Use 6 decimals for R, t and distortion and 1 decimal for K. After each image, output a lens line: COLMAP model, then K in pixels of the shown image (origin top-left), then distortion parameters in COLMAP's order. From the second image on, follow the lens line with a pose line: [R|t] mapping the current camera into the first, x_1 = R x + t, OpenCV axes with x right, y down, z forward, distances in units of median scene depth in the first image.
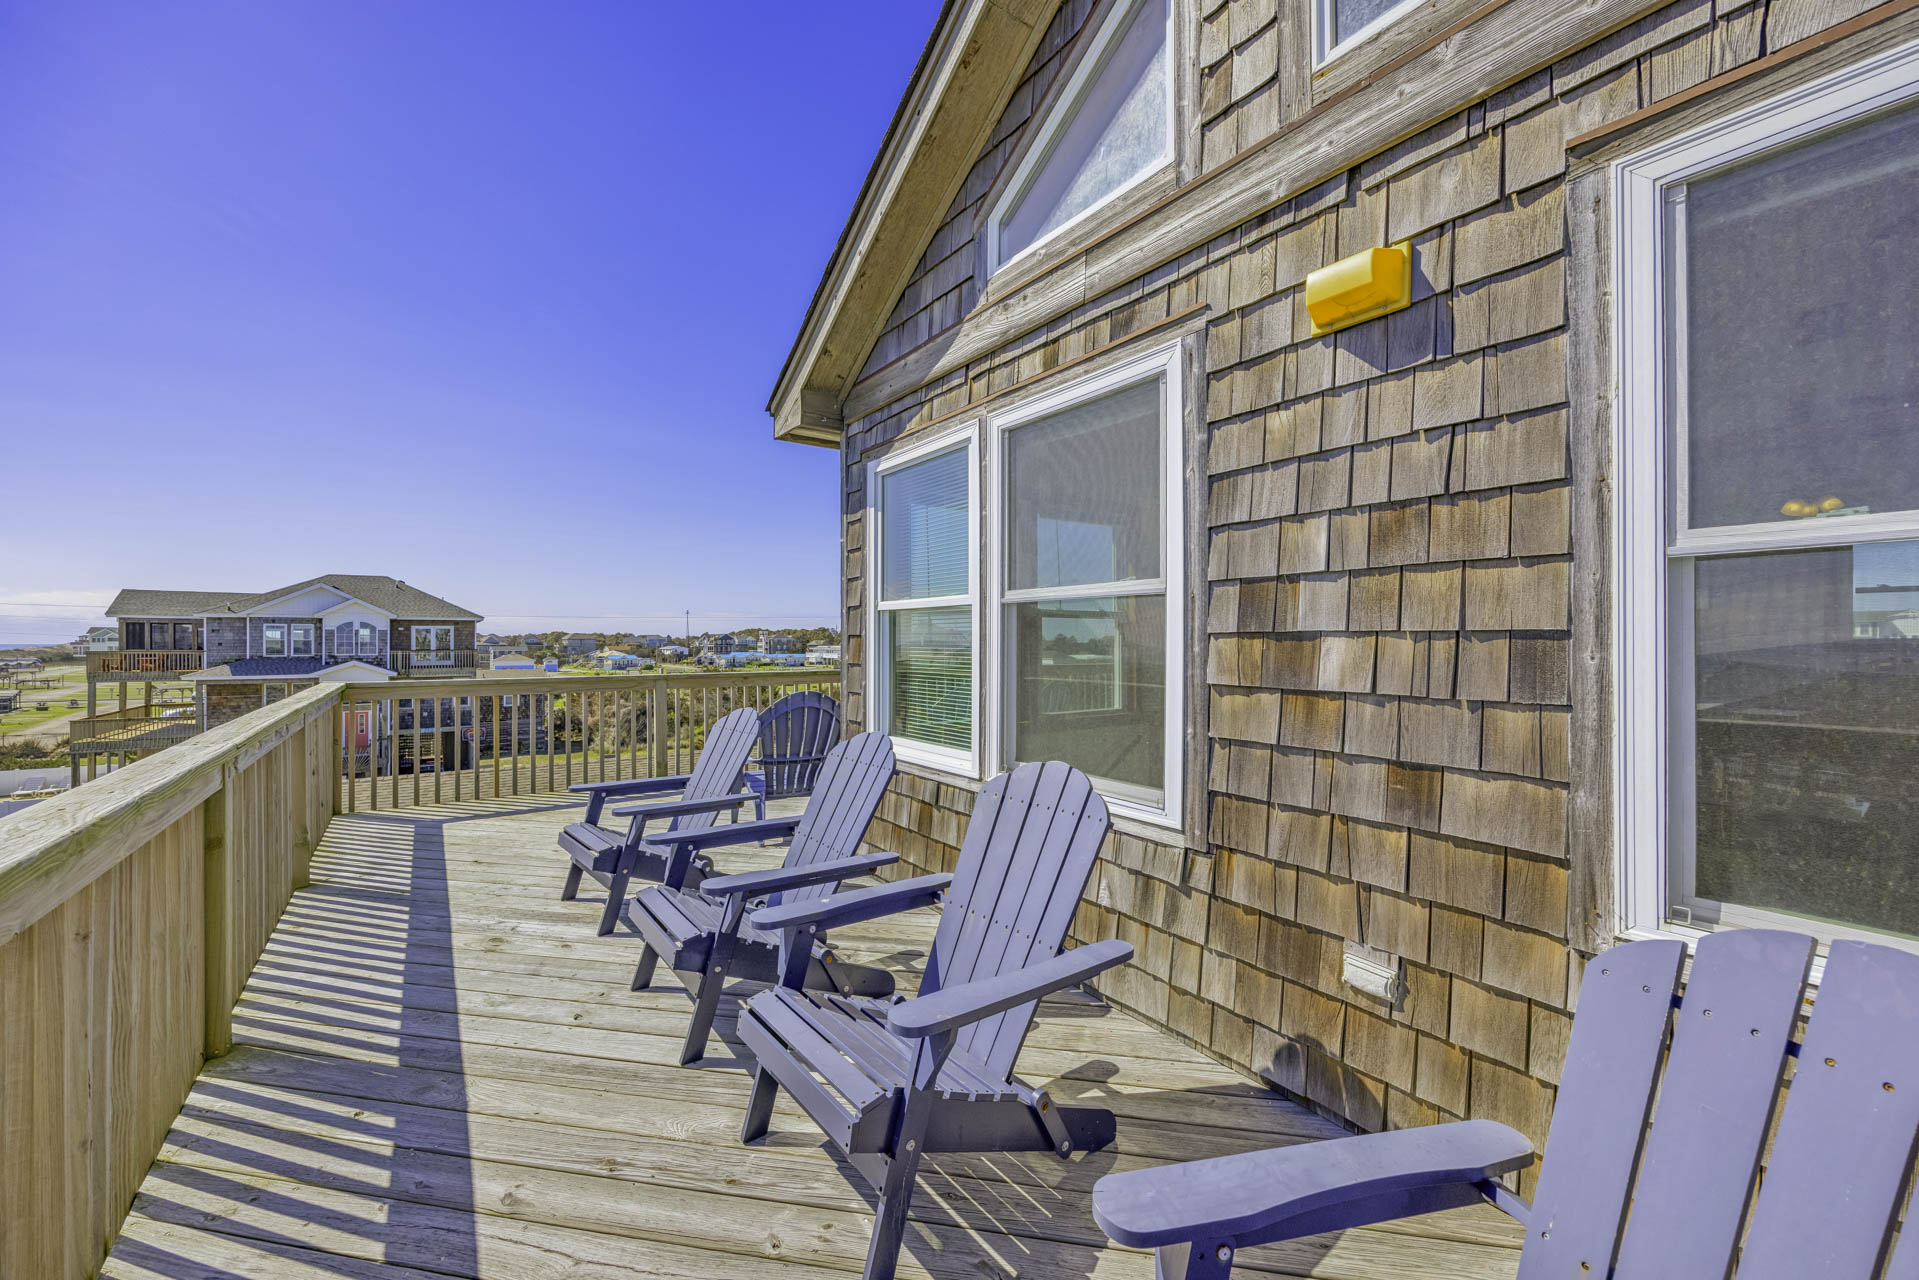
lens RADIAL K [[743.8, 0, 937.4], [0, 743.8, 624.7], [0, 0, 1]] dist [-0.001387, 0.000002]
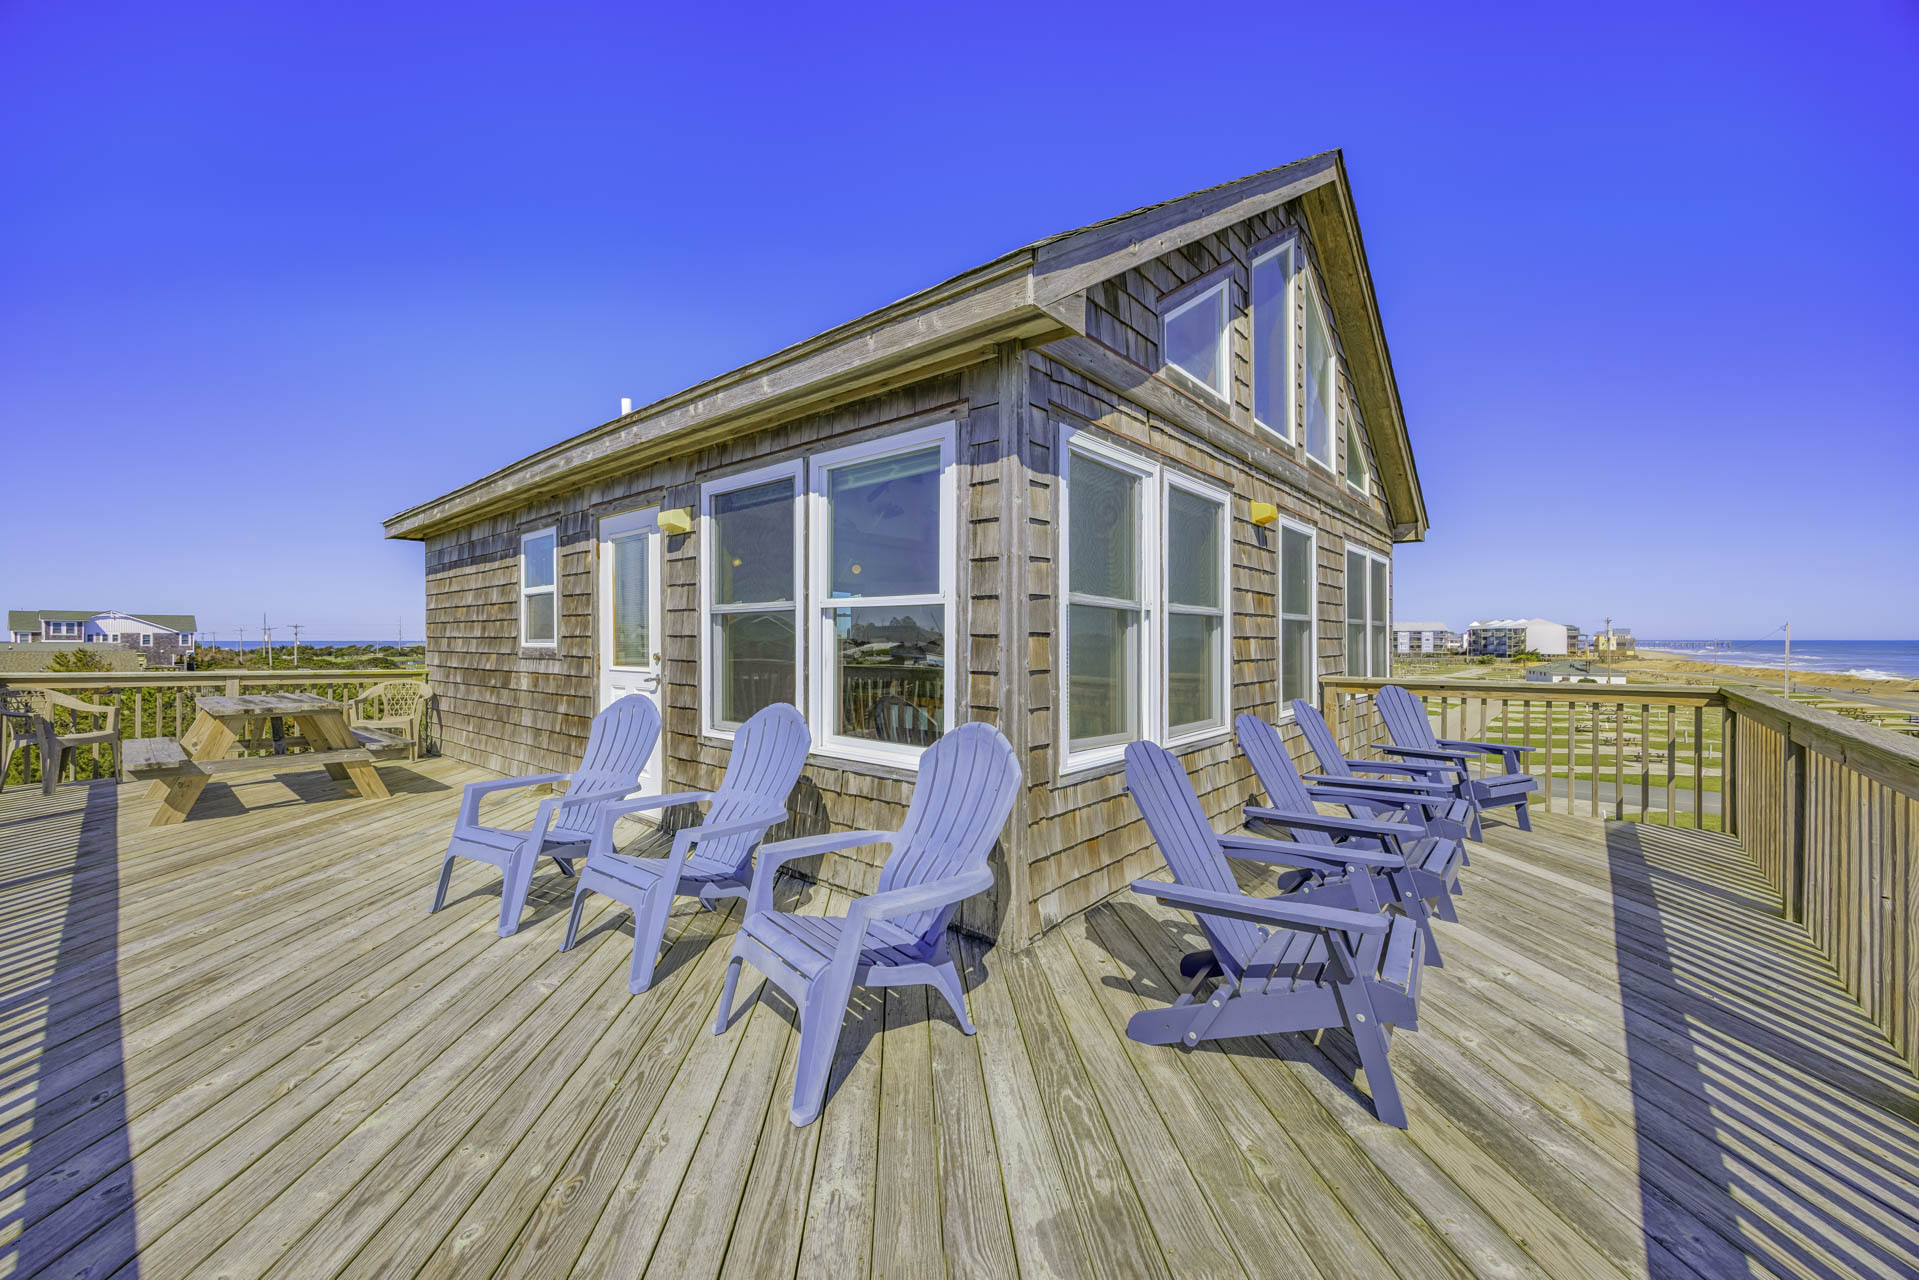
lens RADIAL K [[727.9, 0, 959.5], [0, 727.9, 640.0], [0, 0, 1]] dist [0.000239, -0.000027]
pose [[-0.257100, 0.000414, 0.966385, -0.079903], [-0.021977, 0.999739, -0.006275, 0.002535], [-0.966135, -0.022852, -0.257024, 0.124822]]
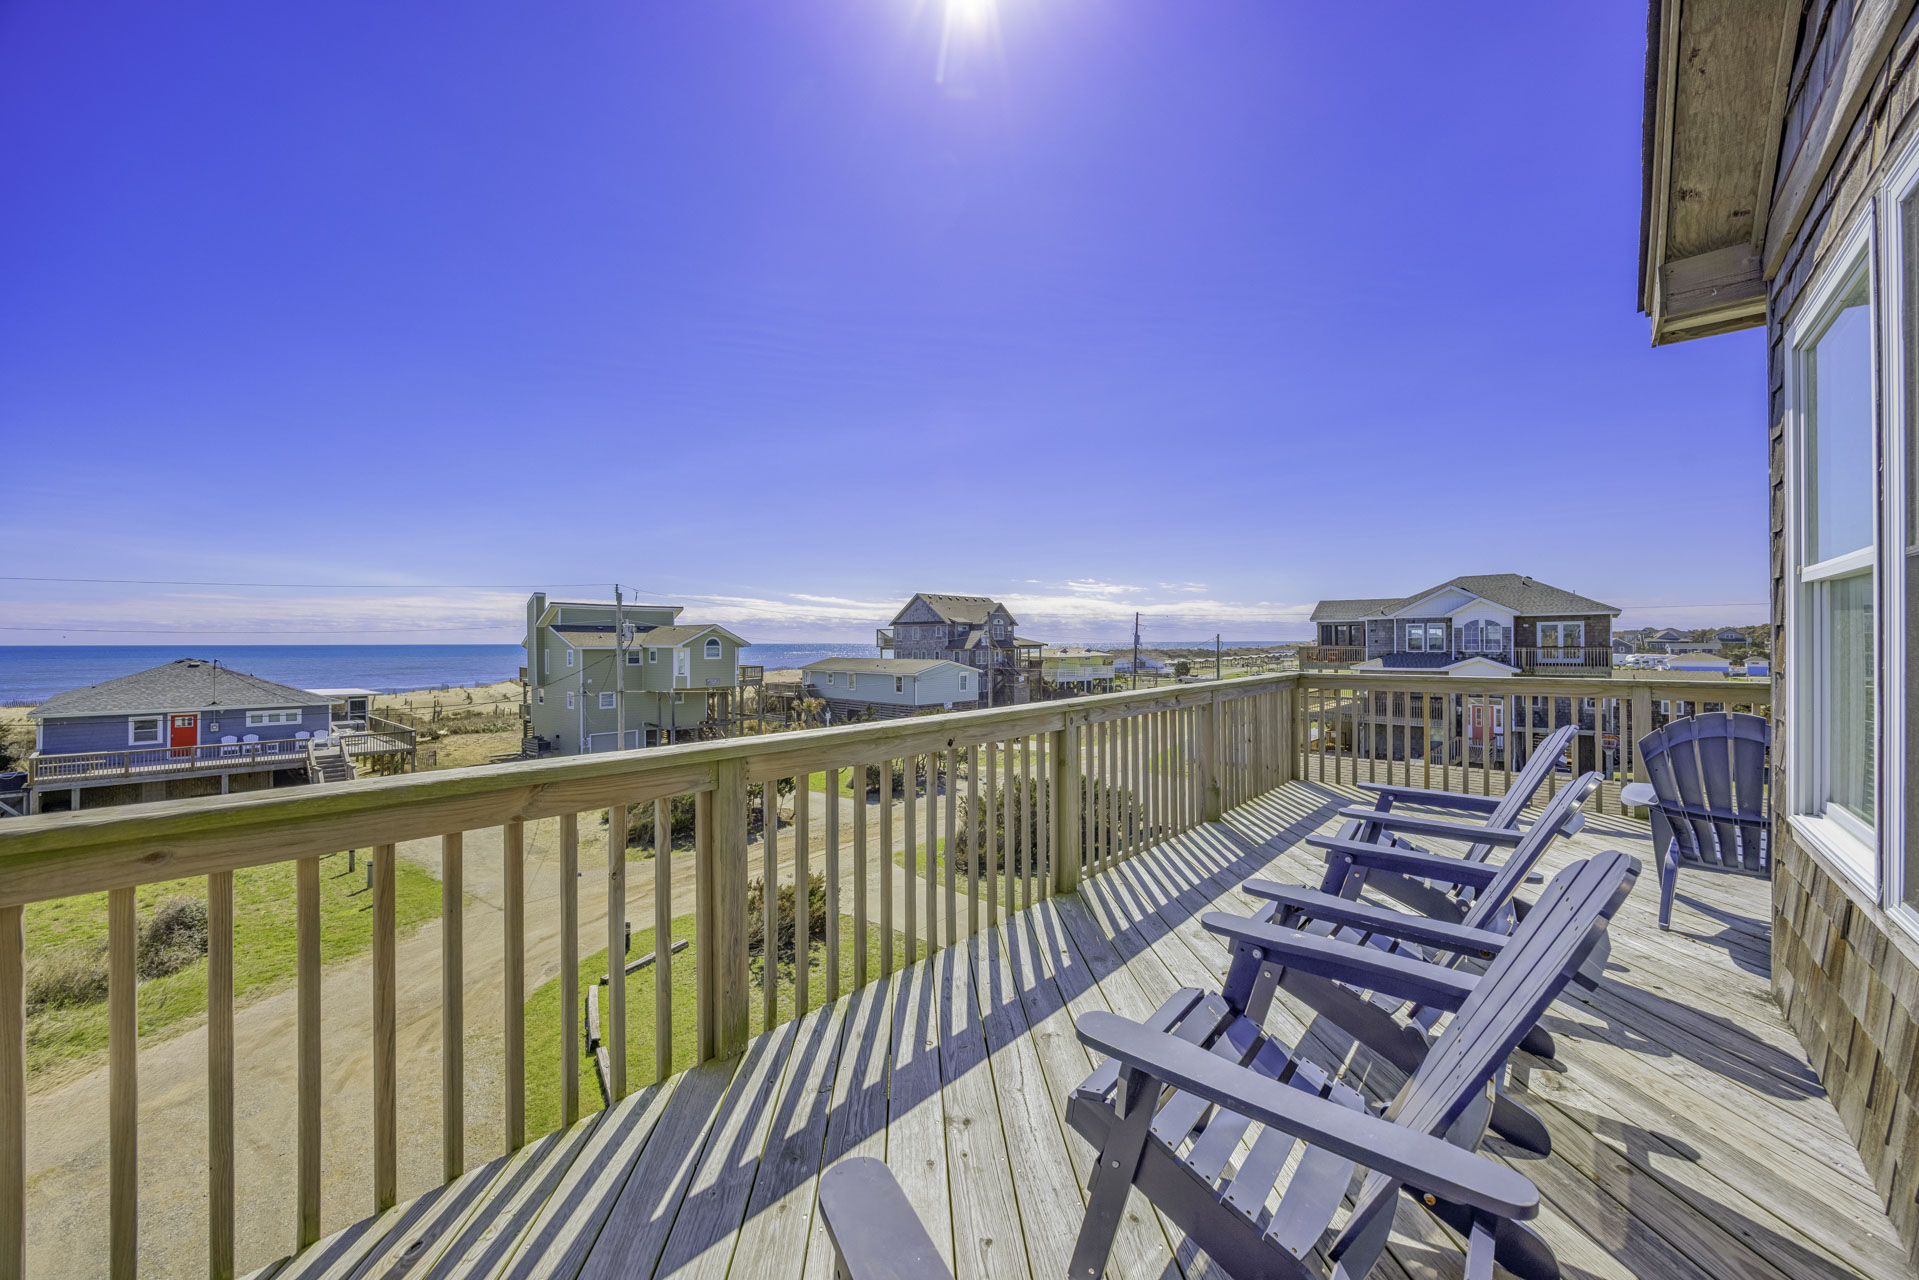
lens RADIAL K [[727.9, 0, 959.5], [0, 727.9, 640.0], [0, 0, 1]] dist [0.000239, -0.000027]
pose [[0.254670, -0.002999, -0.967023, 0.028753], [0.026987, 0.999628, 0.004007, 0.000433], [0.966651, -0.027117, 0.254656, 0.020139]]
